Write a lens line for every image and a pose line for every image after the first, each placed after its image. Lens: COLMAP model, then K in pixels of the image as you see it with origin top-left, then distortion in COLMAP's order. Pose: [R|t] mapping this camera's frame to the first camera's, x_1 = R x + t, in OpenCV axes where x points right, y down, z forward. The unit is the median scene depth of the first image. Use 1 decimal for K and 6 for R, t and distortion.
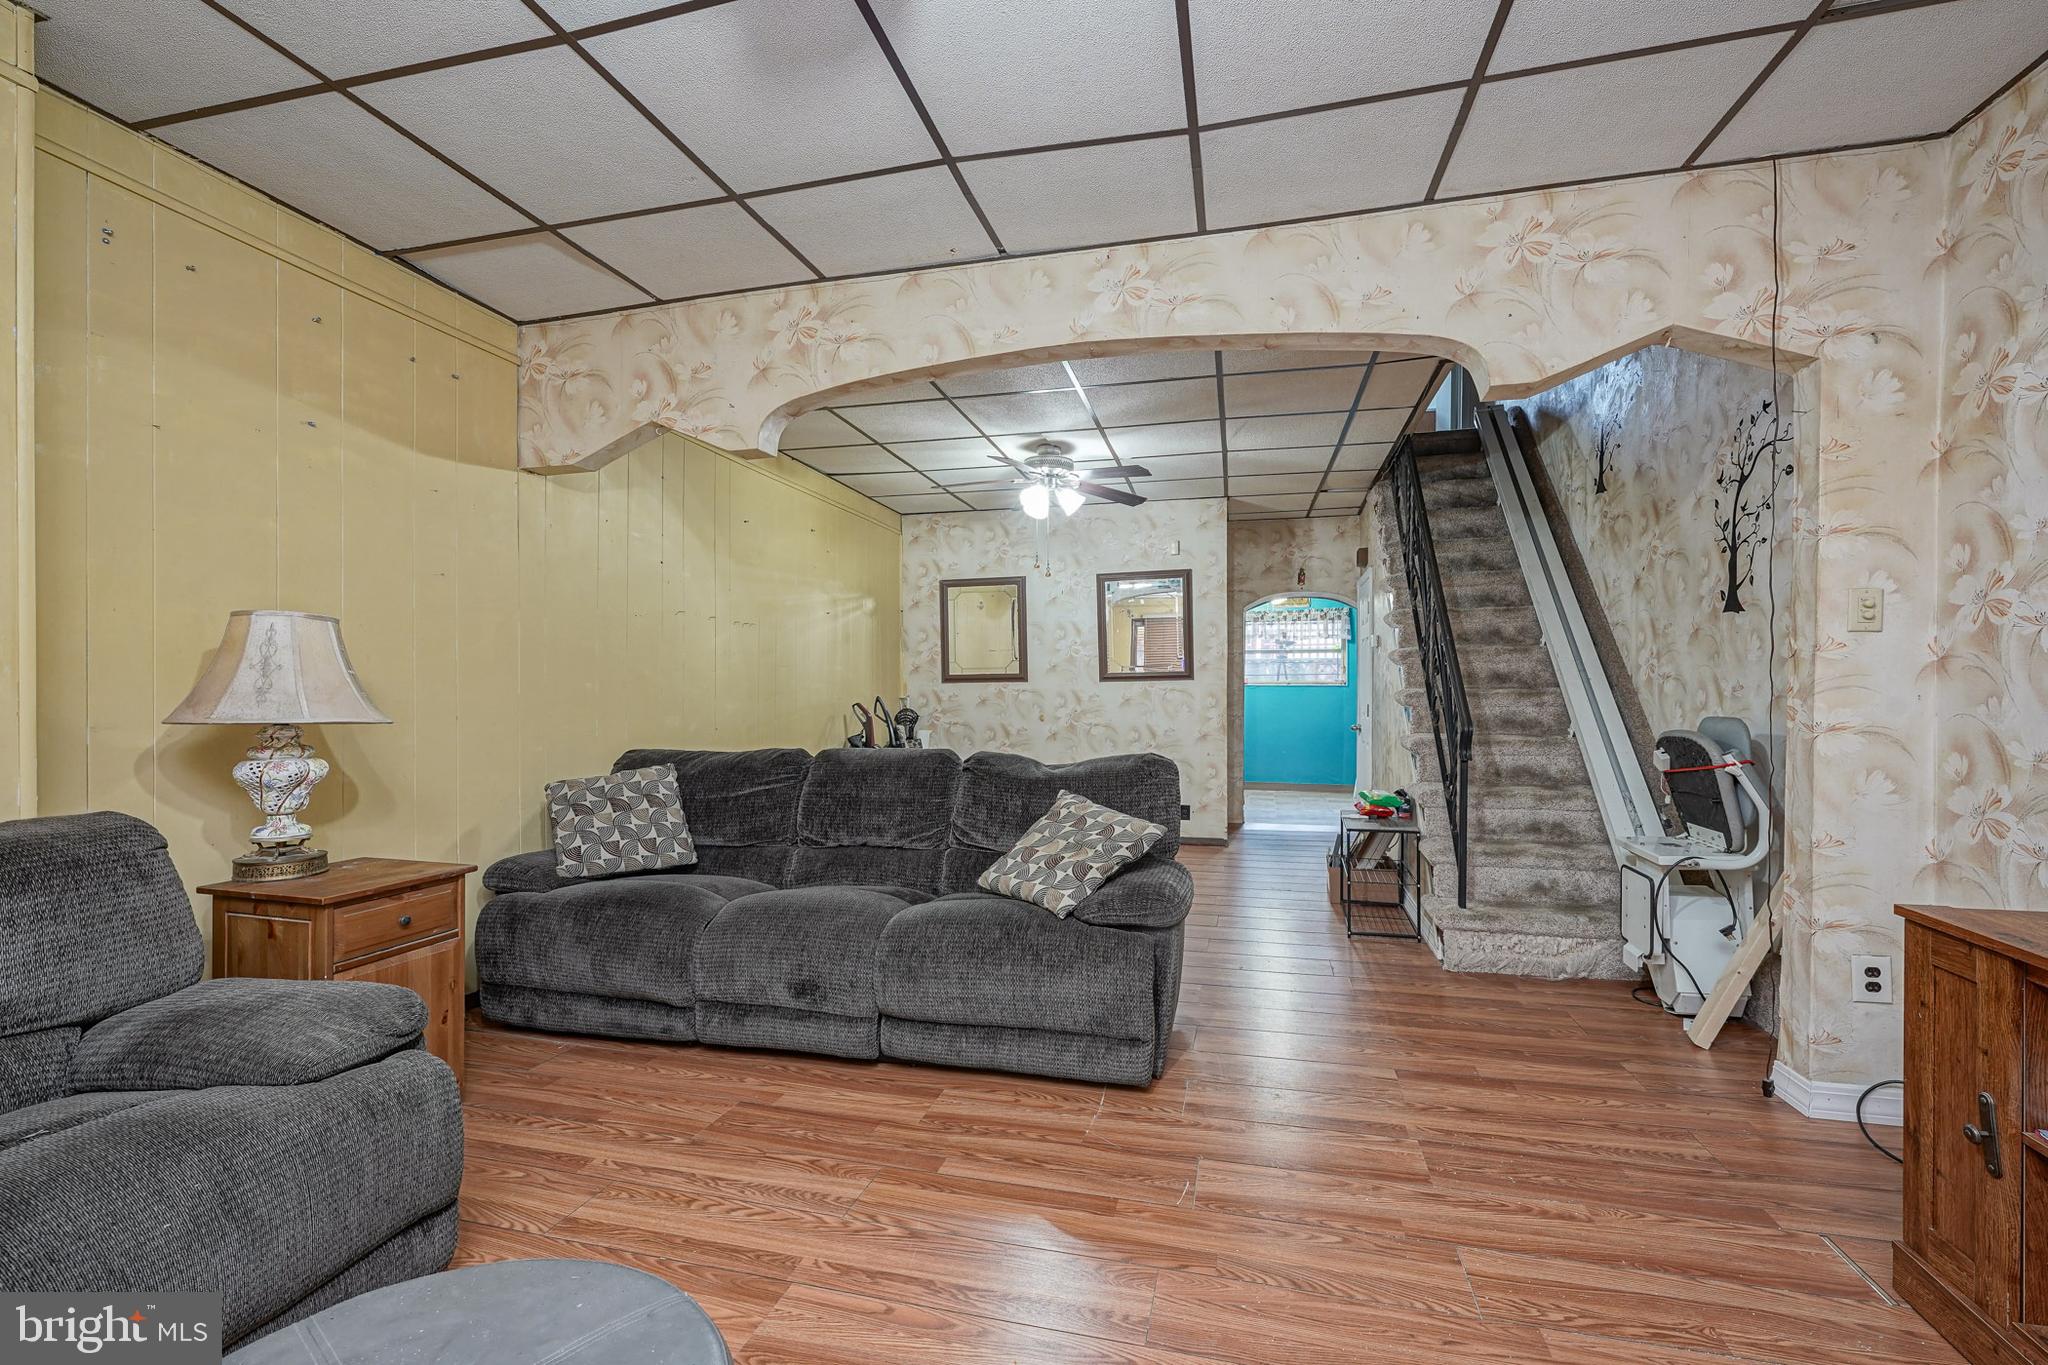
lens RADIAL K [[821.1, 0, 1043.2], [0, 821.1, 697.8], [0, 0, 1]] dist [-0.001696, 0.000518]
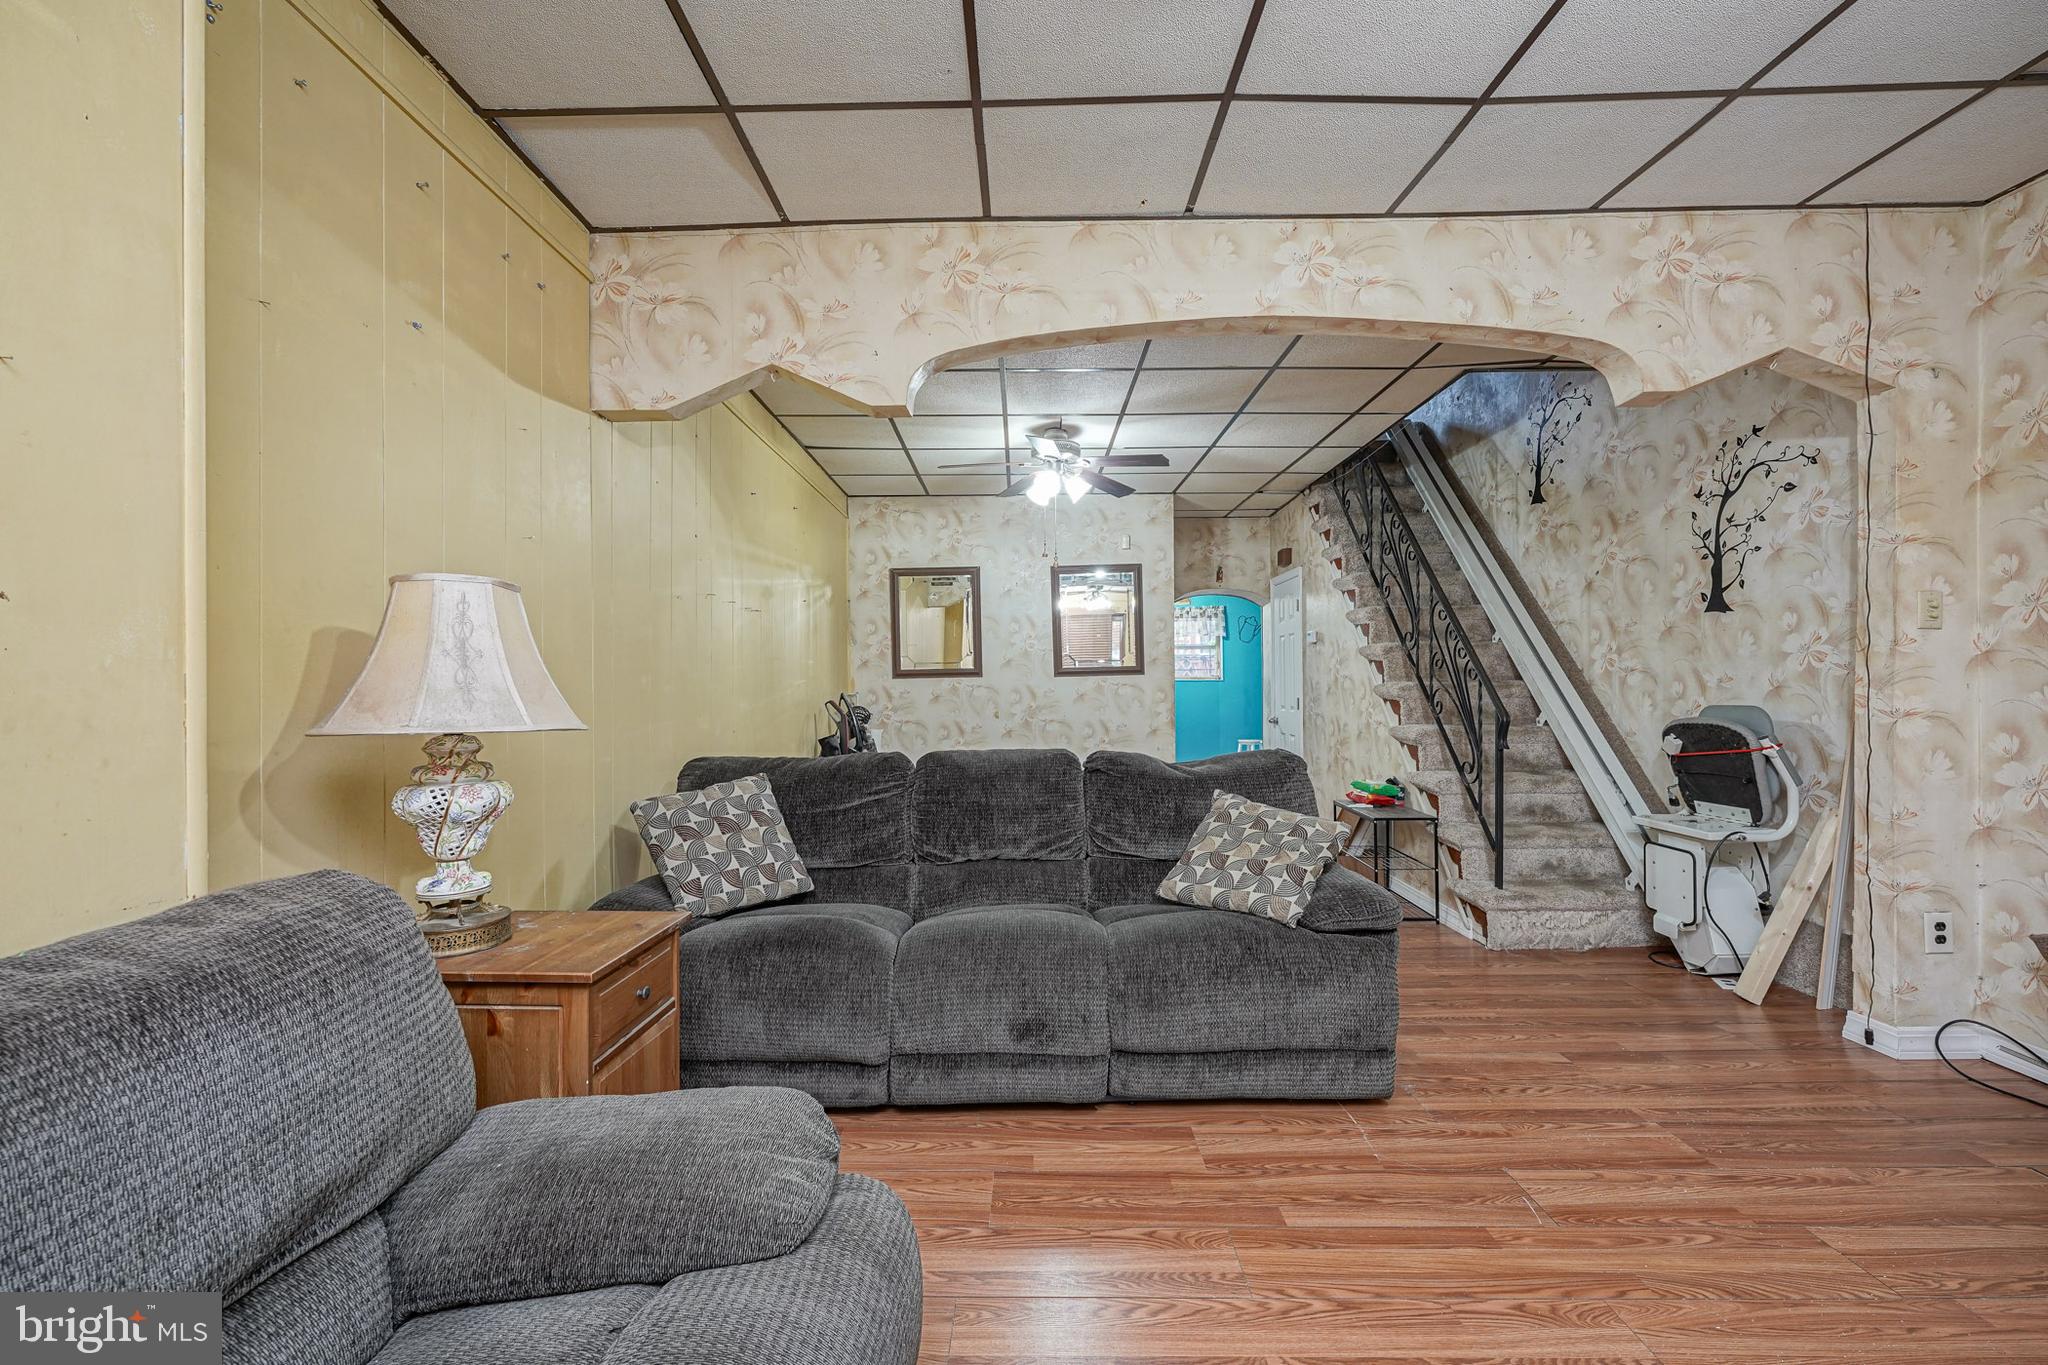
lens RADIAL K [[821.1, 0, 1029.1], [0, 821.1, 689.4], [0, 0, 1]] dist [-0.001696, 0.000518]
pose [[0.976907, -0.006125, 0.213578, -0.419391], [0.007355, 0.999961, -0.004965, 0.000298], [-0.213539, 0.006421, 0.976913, 0.135049]]
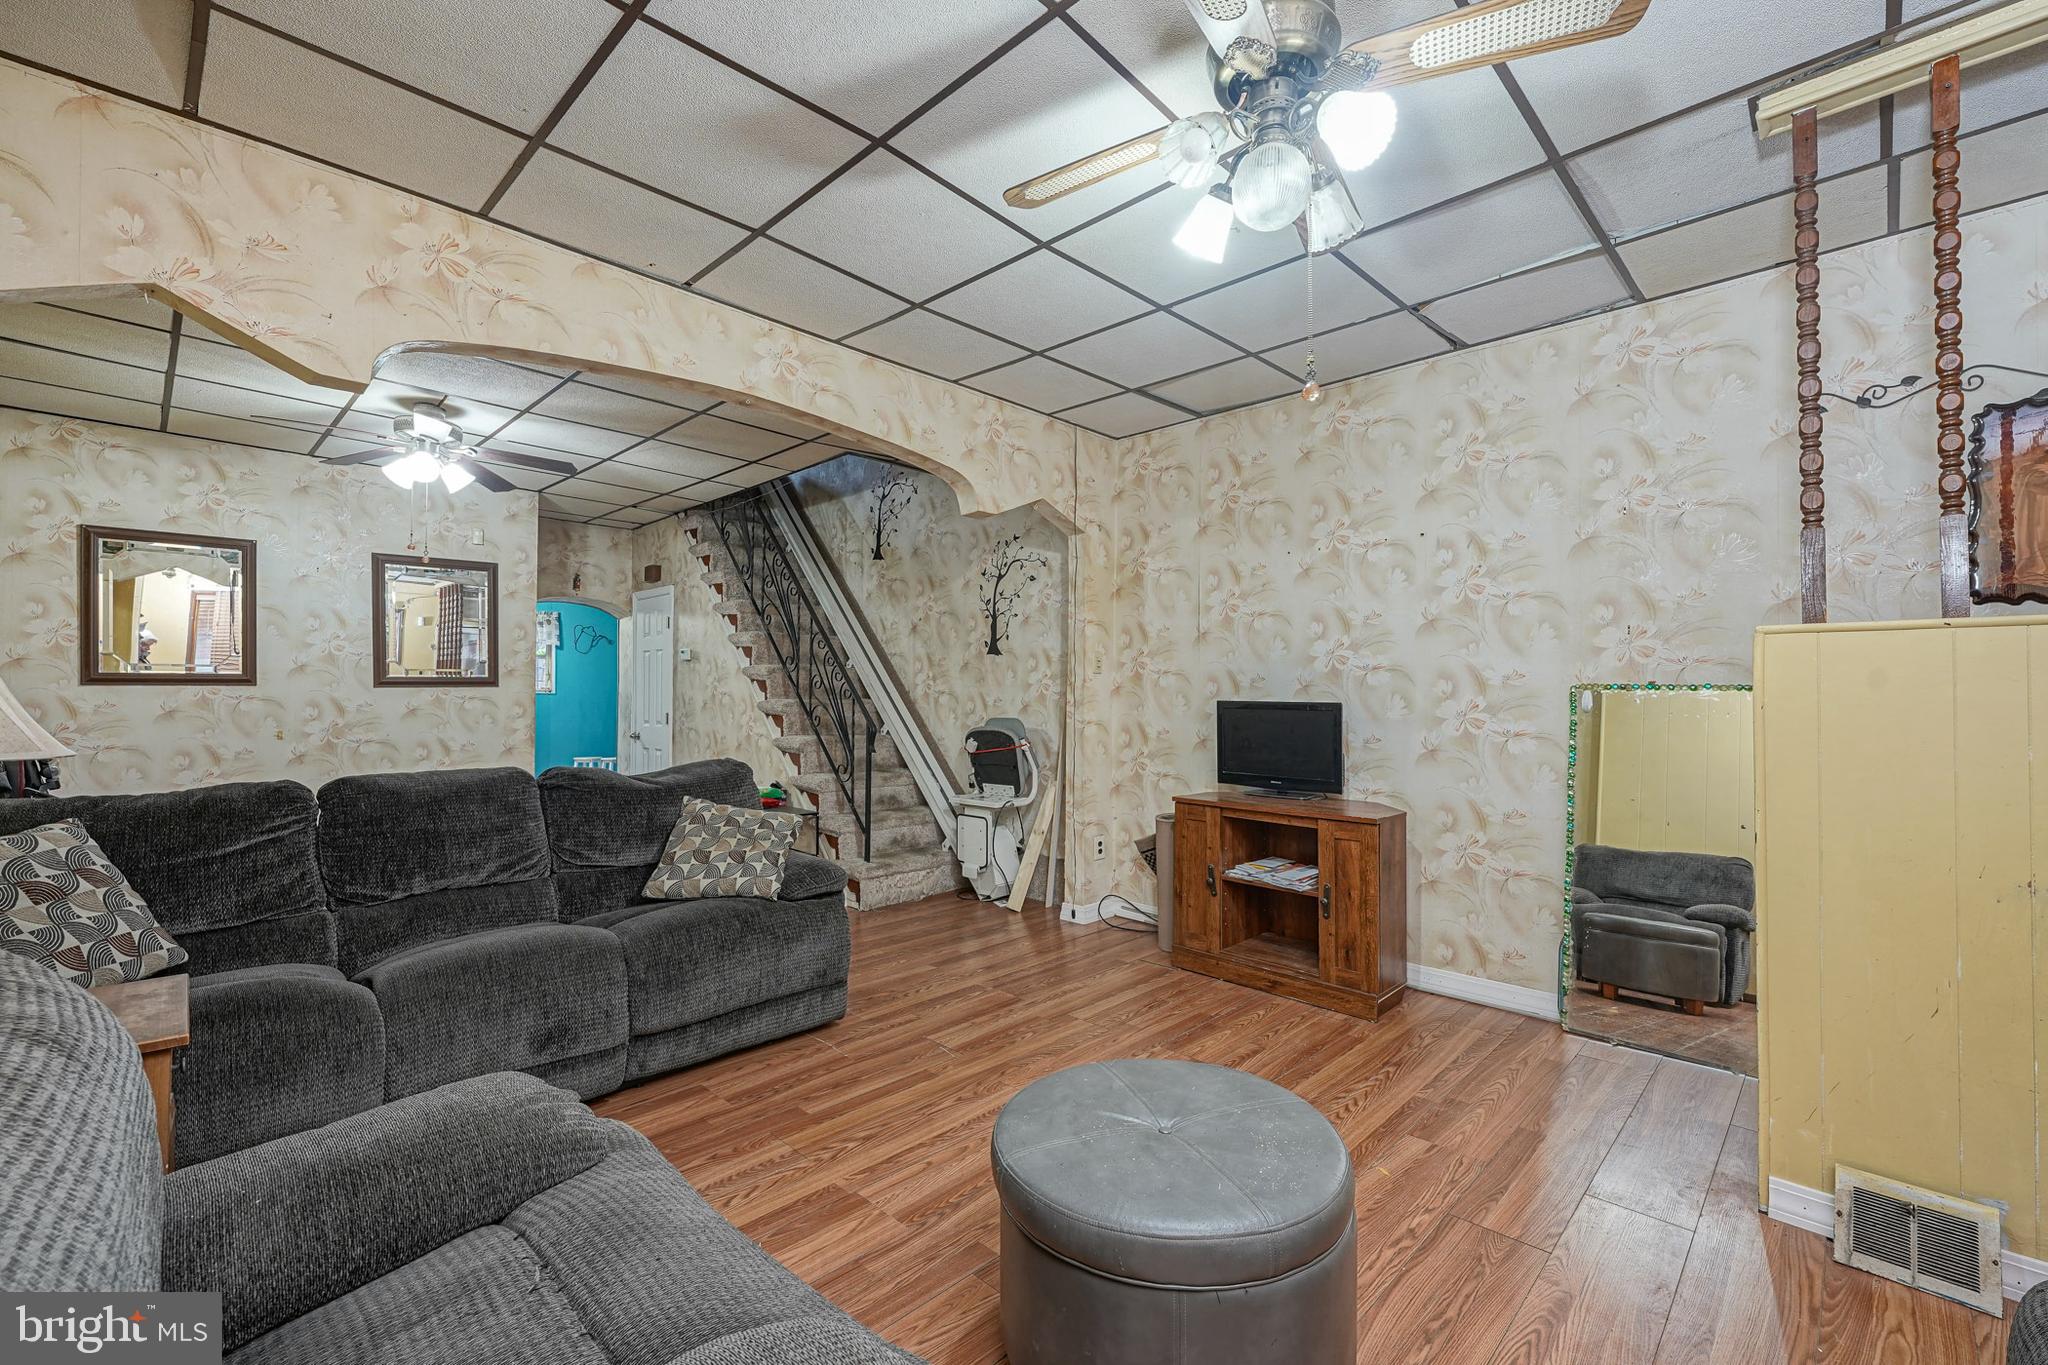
lens RADIAL K [[821.1, 0, 1043.4], [0, 821.1, 687.3], [0, 0, 1]] dist [-0.001696, 0.000518]
pose [[0.516281, 0.017368, 0.856243, -0.692622], [0.001426, 0.999776, -0.021139, -0.004322], [-0.856418, 0.012134, 0.516140, 0.072483]]
